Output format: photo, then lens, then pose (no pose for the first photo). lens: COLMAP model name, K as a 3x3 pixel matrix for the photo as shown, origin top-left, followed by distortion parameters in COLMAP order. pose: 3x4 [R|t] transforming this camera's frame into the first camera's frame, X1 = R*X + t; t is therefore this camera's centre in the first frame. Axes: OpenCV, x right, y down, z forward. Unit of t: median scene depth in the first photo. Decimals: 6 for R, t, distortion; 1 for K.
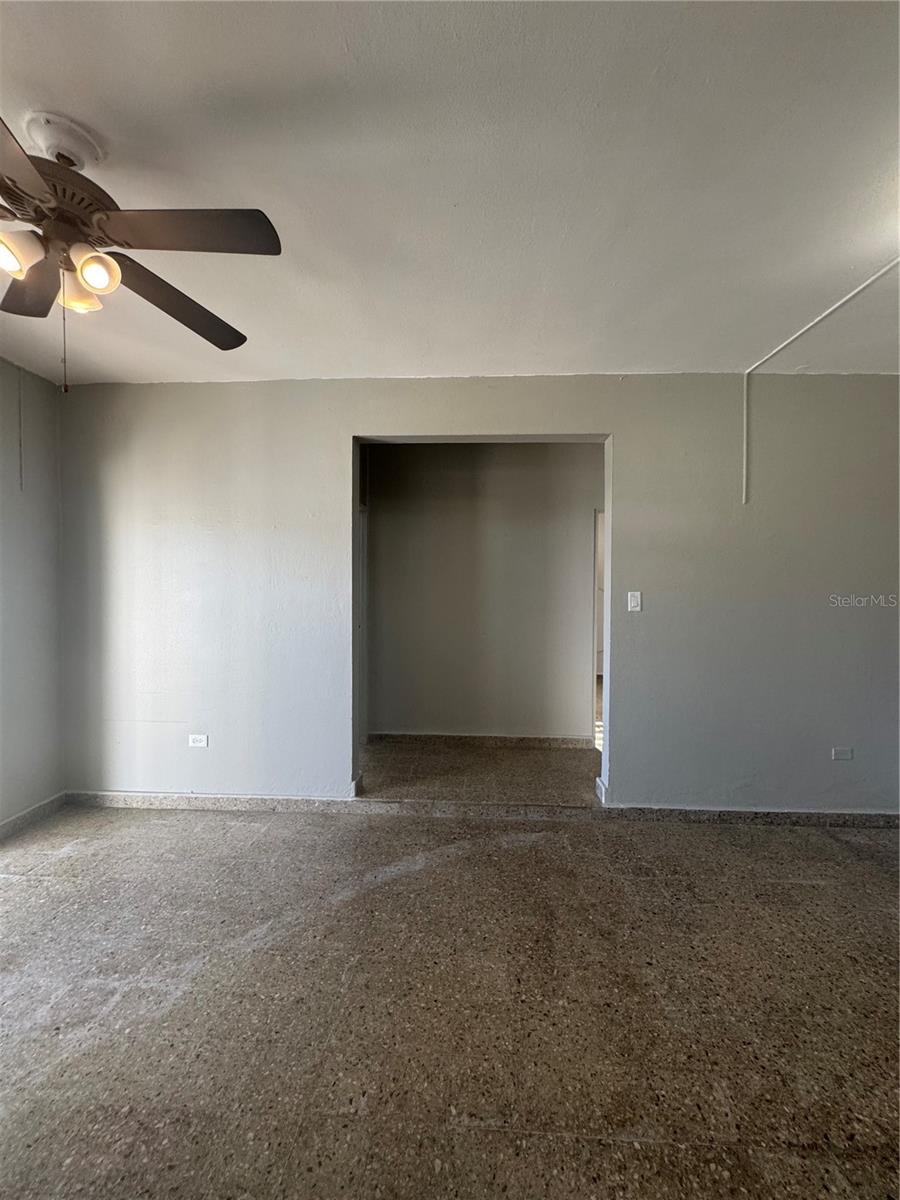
lens RADIAL K [[479.6, 0, 448.1], [0, 479.6, 596.7], [0, 0, 1]] dist [-0.004304, 0.000181]
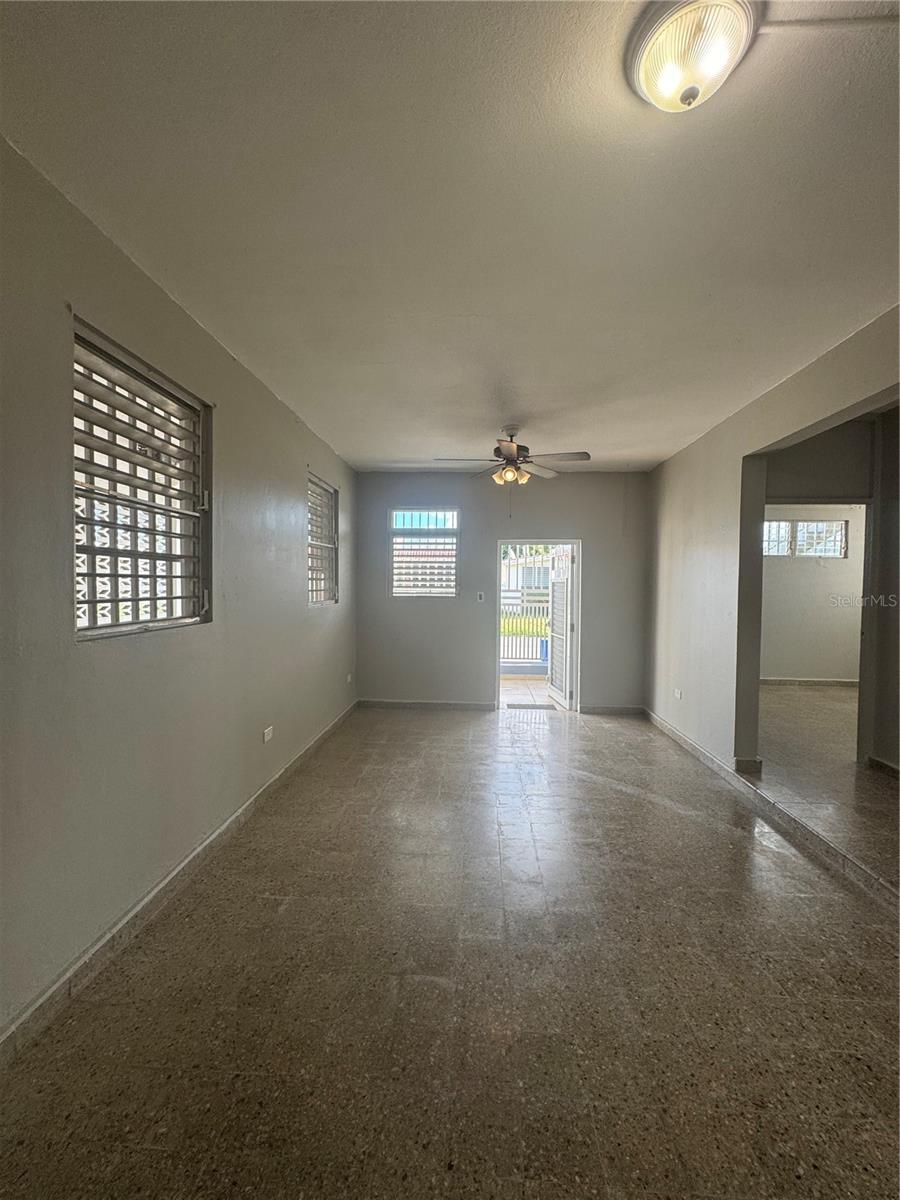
lens RADIAL K [[479.6, 0, 452.6], [0, 479.6, 599.1], [0, 0, 1]] dist [-0.004304, 0.000181]
pose [[-0.002837, 0.025198, -0.999678, 1.178349], [-0.023999, 0.999393, 0.025259, -0.005229], [0.999708, 0.024063, -0.002231, 0.399244]]
